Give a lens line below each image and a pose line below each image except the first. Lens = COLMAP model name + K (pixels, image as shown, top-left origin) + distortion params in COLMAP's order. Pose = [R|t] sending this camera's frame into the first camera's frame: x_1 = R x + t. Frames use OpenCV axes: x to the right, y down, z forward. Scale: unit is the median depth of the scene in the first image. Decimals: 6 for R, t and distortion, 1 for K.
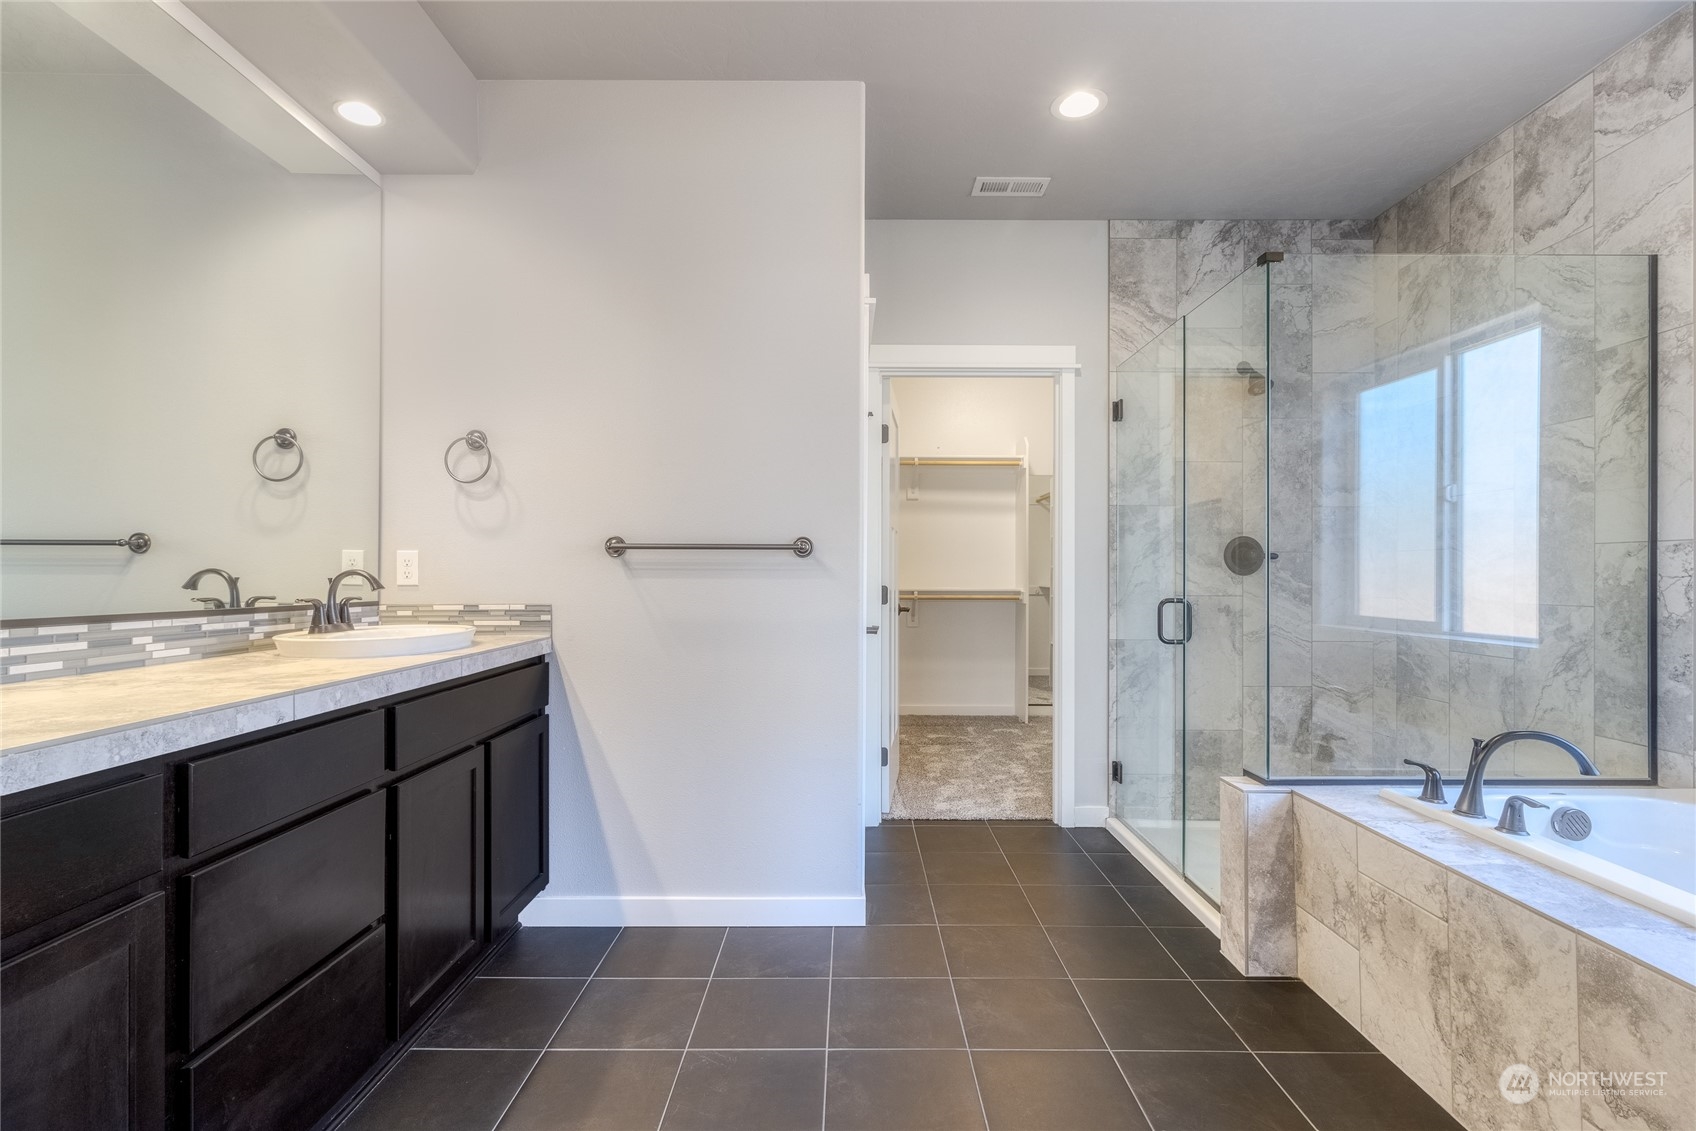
lens RADIAL K [[800.0, 0, 852.3], [0, 800.0, 569.5], [0, 0, 1]] dist [0.001426, 0.000096]
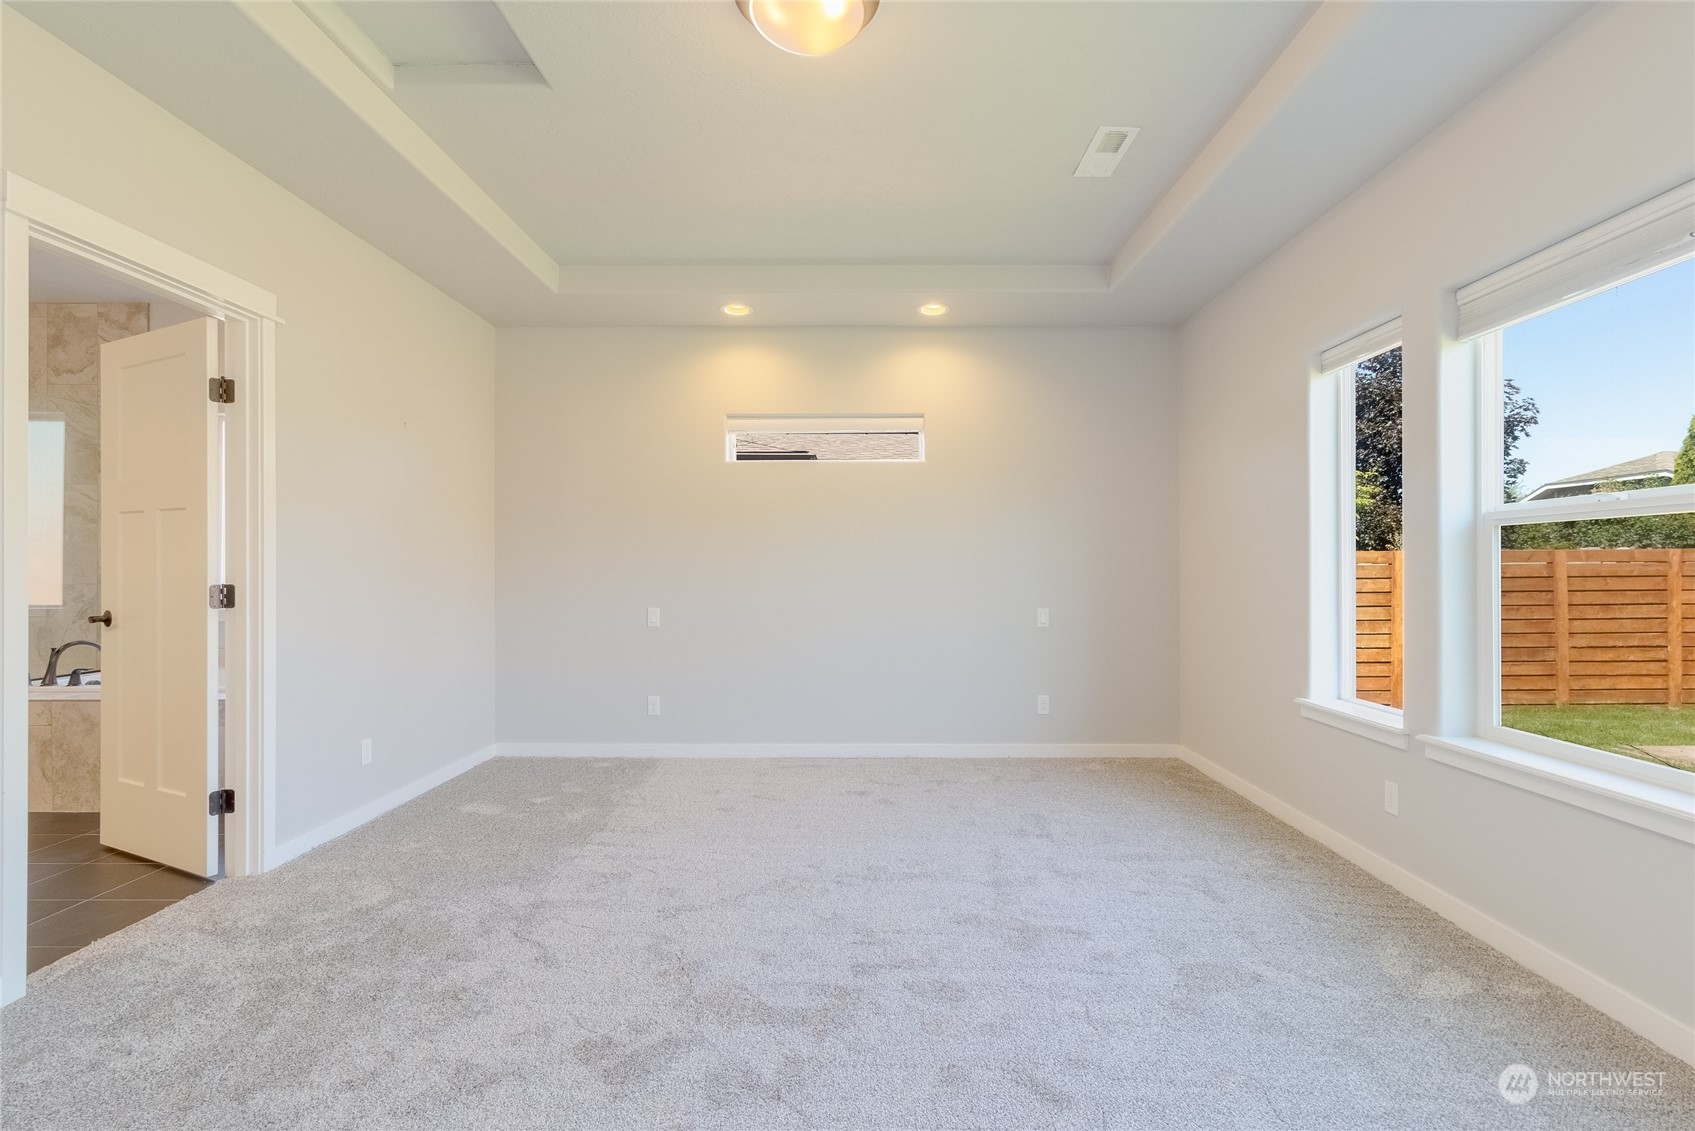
lens RADIAL K [[799.5, 0, 859.4], [0, 799.5, 566.1], [0, 0, 1]] dist [0.001426, 0.000096]
pose [[0.004045, 0.001236, 0.999991, -0.985895], [-0.005105, 0.999986, -0.001215, -0.003478], [-0.999979, -0.005100, 0.004051, -0.835223]]
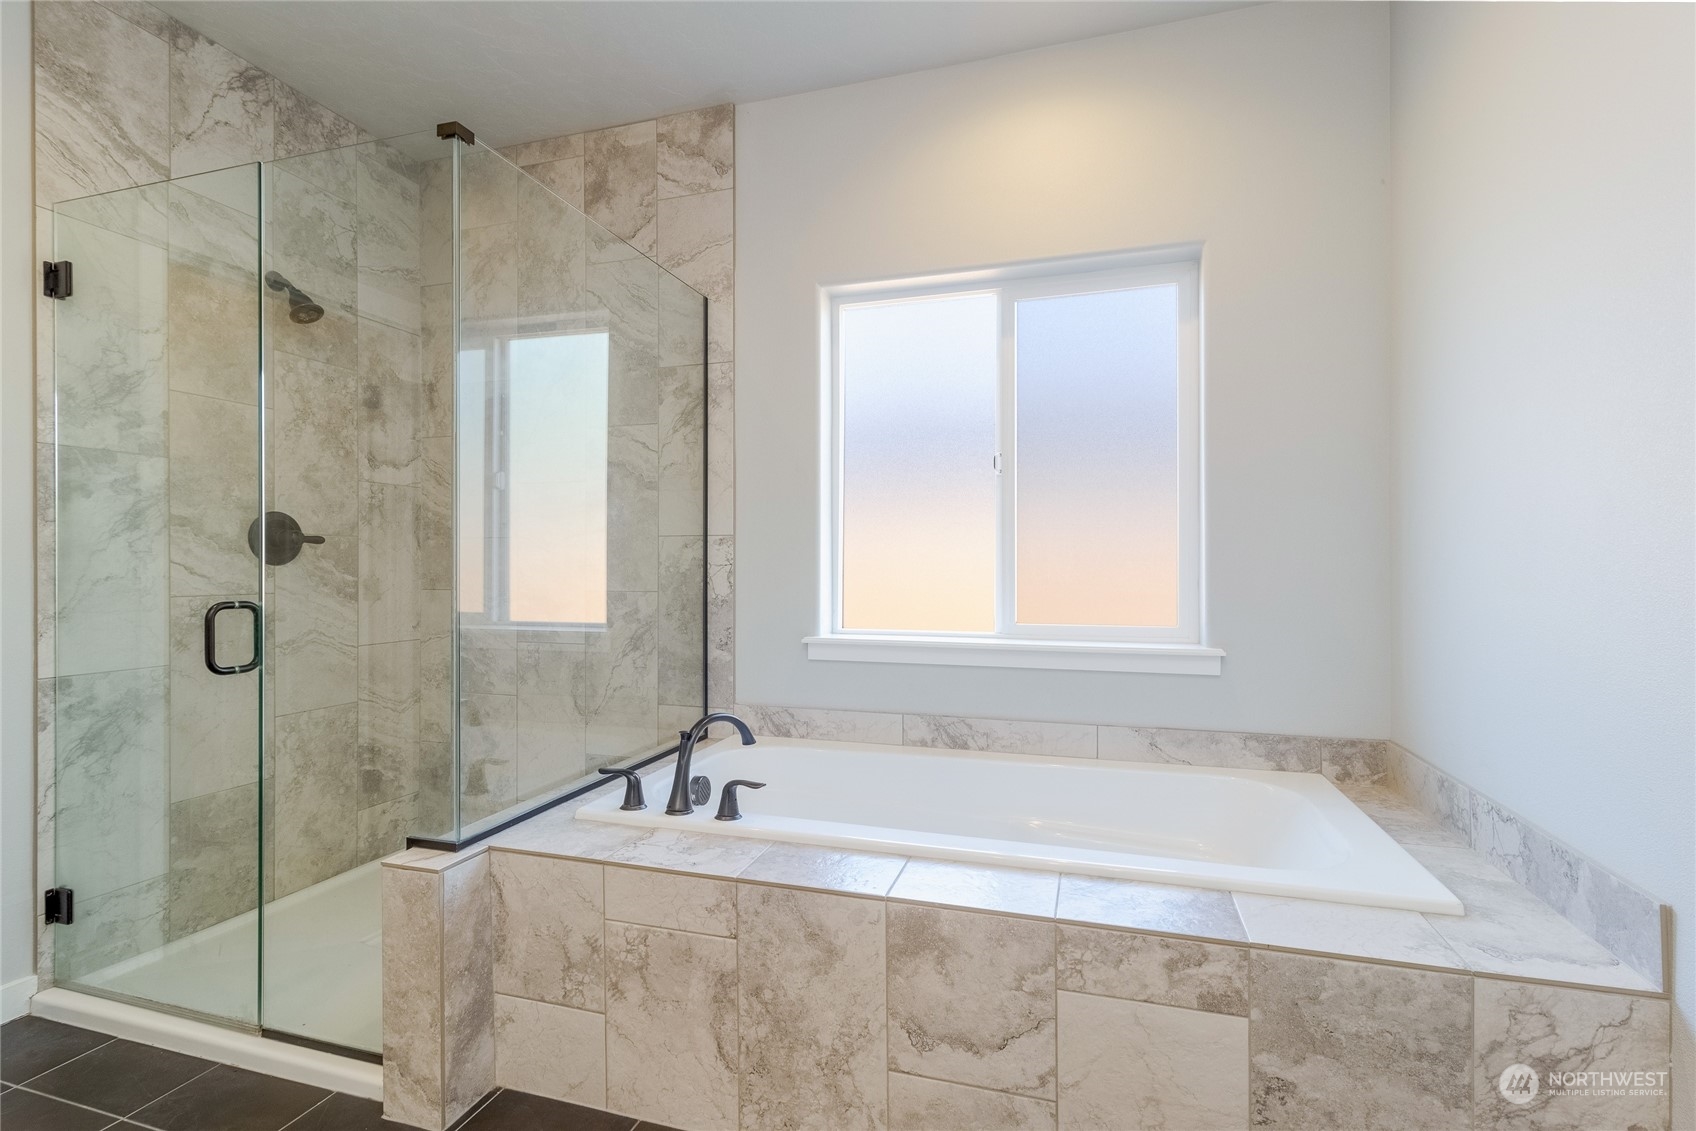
lens RADIAL K [[781.8, 0, 846.3], [0, 781.8, 566.1], [0, 0, 1]] dist [0.000126, 0.000228]
pose [[0.295690, -0.003980, 0.955276, -0.055425], [-0.004590, 0.999974, 0.005587, 0.002892], [-0.955273, -0.006036, 0.295664, 0.418106]]
